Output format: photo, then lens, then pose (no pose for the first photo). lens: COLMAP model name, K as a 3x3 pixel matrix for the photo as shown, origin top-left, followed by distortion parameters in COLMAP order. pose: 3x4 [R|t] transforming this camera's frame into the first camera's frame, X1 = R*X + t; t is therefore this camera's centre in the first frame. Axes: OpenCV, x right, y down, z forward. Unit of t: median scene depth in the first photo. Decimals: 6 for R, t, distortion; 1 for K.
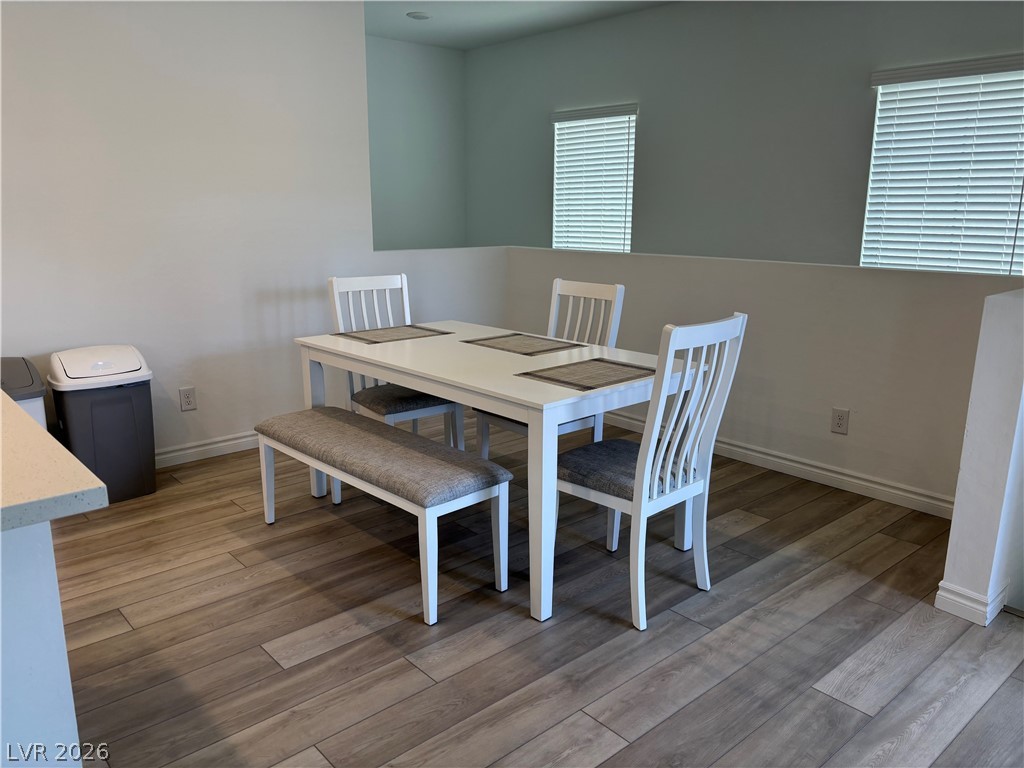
lens RADIAL K [[766.5, 0, 510.3], [0, 766.5, 391.4], [0, 0, 1]] dist [0.034061, -0.034799]
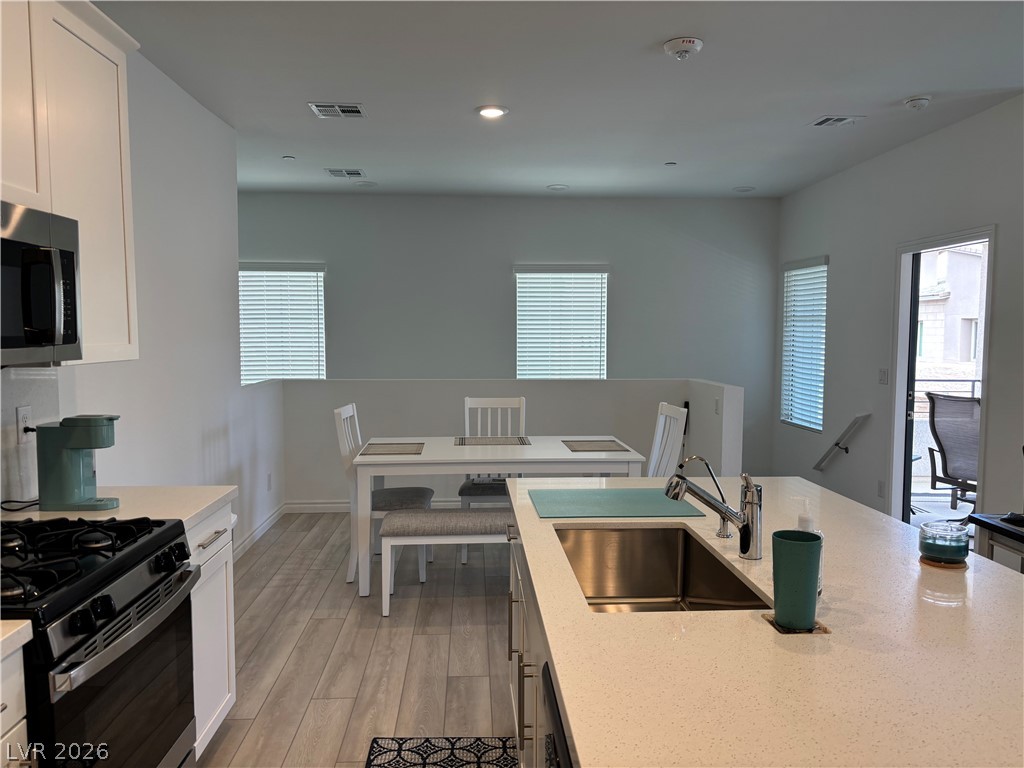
lens RADIAL K [[766.5, 0, 510.3], [0, 766.5, 391.4], [0, 0, 1]] dist [0.034061, -0.034799]
pose [[0.618944, -0.061178, 0.783049, -0.998333], [0.183820, 0.980557, -0.068688, -0.045551], [-0.763622, 0.186454, 0.618156, 0.057240]]
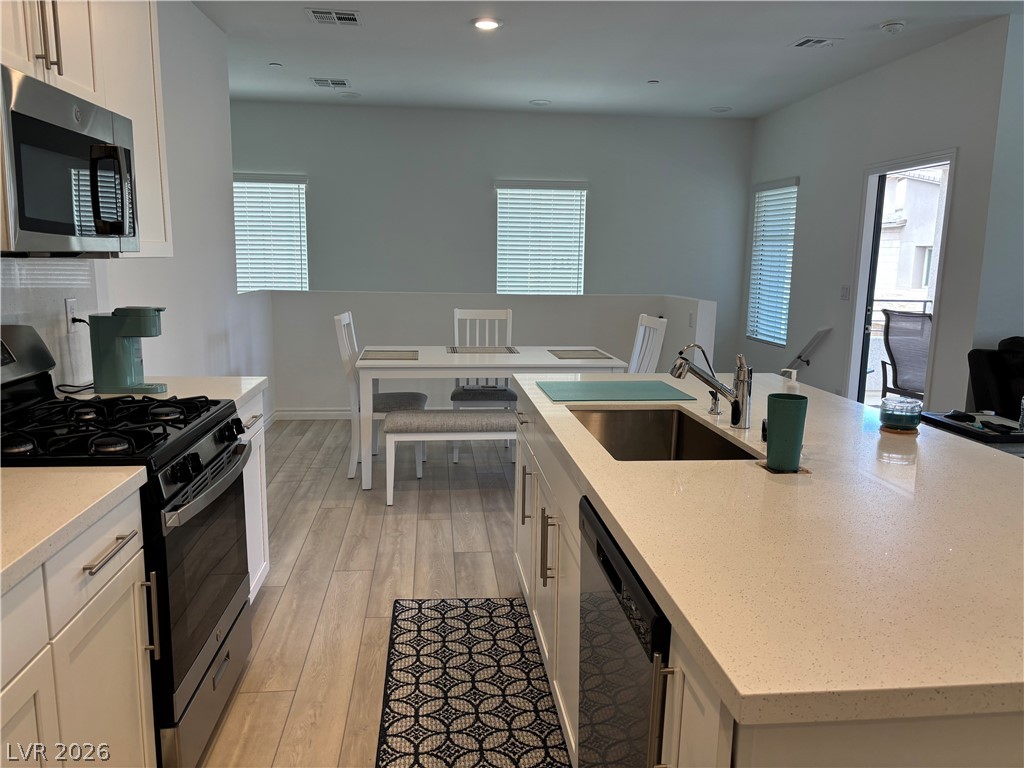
lens RADIAL K [[766.5, 0, 510.3], [0, 766.5, 391.4], [0, 0, 1]] dist [0.034061, -0.034799]
pose [[0.577903, -0.134326, 0.804975, -1.093228], [0.177138, 0.983492, 0.036944, -0.024604], [-0.796650, 0.121242, 0.592157, 0.055412]]
